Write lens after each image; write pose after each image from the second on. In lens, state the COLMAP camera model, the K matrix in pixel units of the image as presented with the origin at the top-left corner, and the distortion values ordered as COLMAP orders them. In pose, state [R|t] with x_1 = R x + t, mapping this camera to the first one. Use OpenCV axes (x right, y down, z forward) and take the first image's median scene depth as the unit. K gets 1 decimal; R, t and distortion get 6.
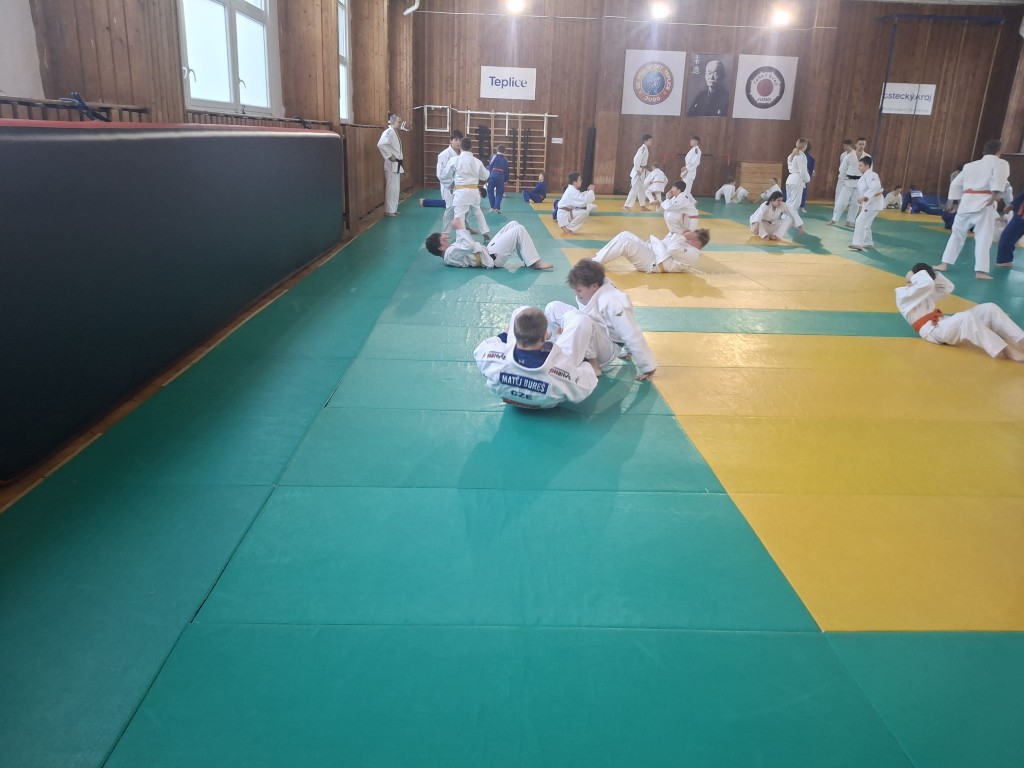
lens RADIAL K [[756.9, 0, 512.0], [0, 756.9, 384.0], [0, 0, 1]] dist [0.023771, -0.055833]
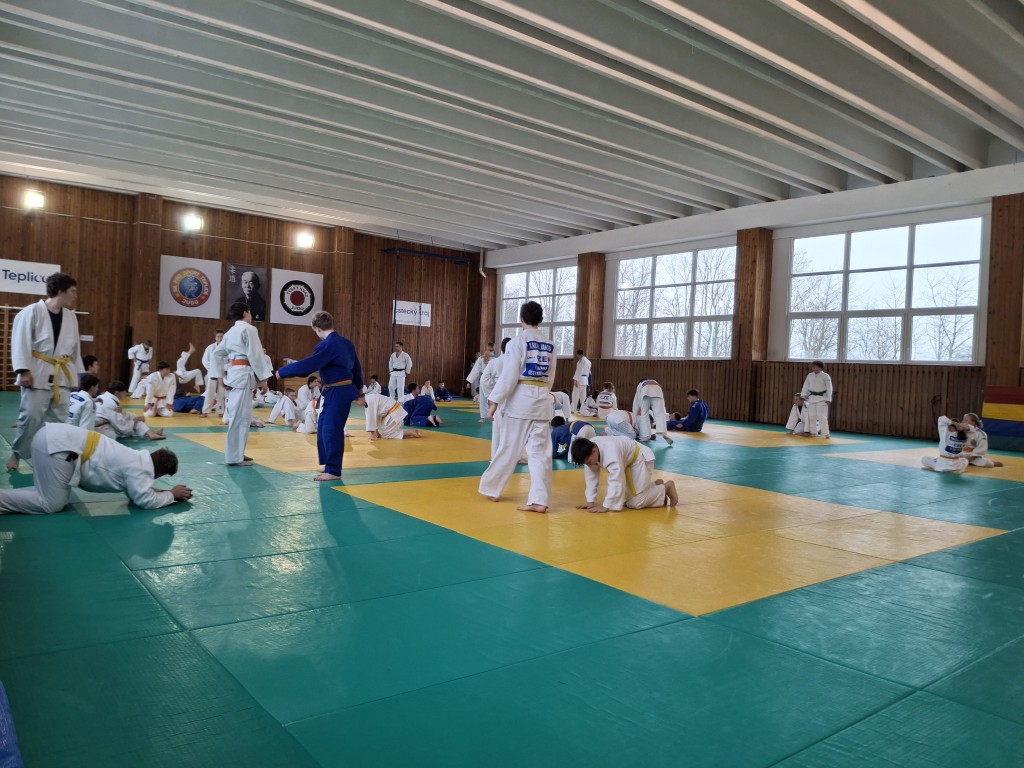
lens RADIAL K [[743.6, 0, 508.3], [0, 743.6, 380.3], [0, 0, 1]] dist [0.099236, -0.186149]
pose [[0.808013, -0.008312, 0.589107, -0.070109], [0.164773, 0.963188, -0.212410, 0.012036], [-0.565655, 0.268698, 0.779638, -0.003448]]
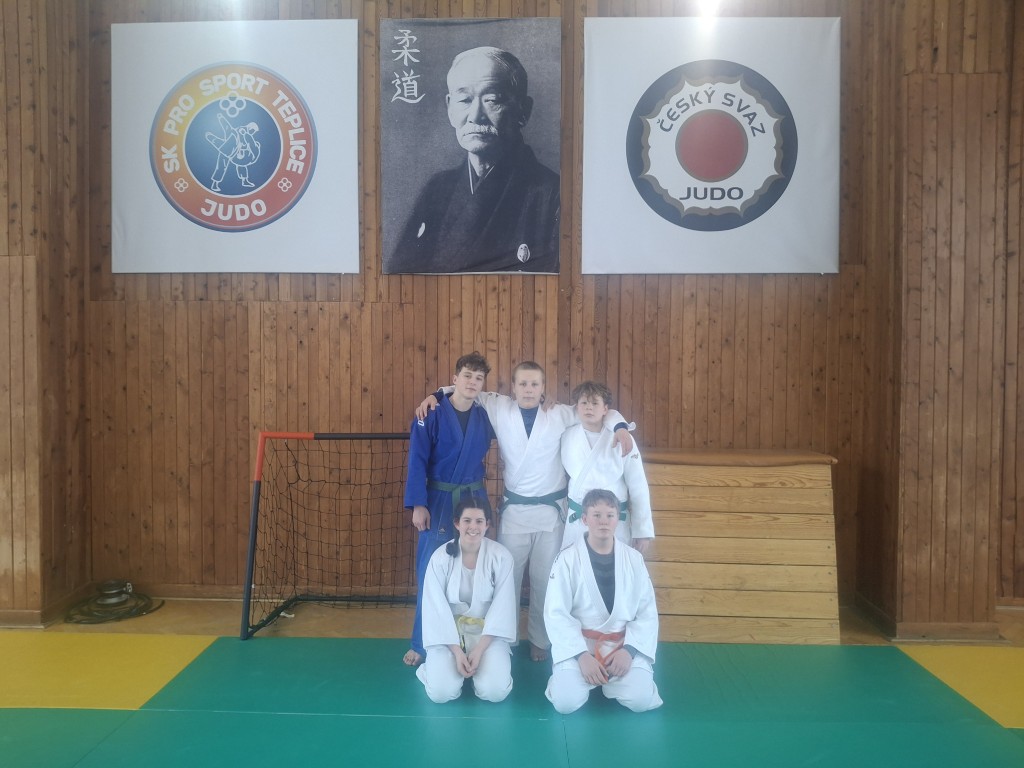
lens RADIAL K [[743.6, 0, 508.3], [0, 743.6, 380.3], [0, 0, 1]] dist [0.099236, -0.186149]
pose [[0.997518, -0.027602, -0.064781, 0.299404], [0.007467, 0.956250, -0.292456, -0.268293], [0.070019, 0.291247, 0.954082, 0.838798]]
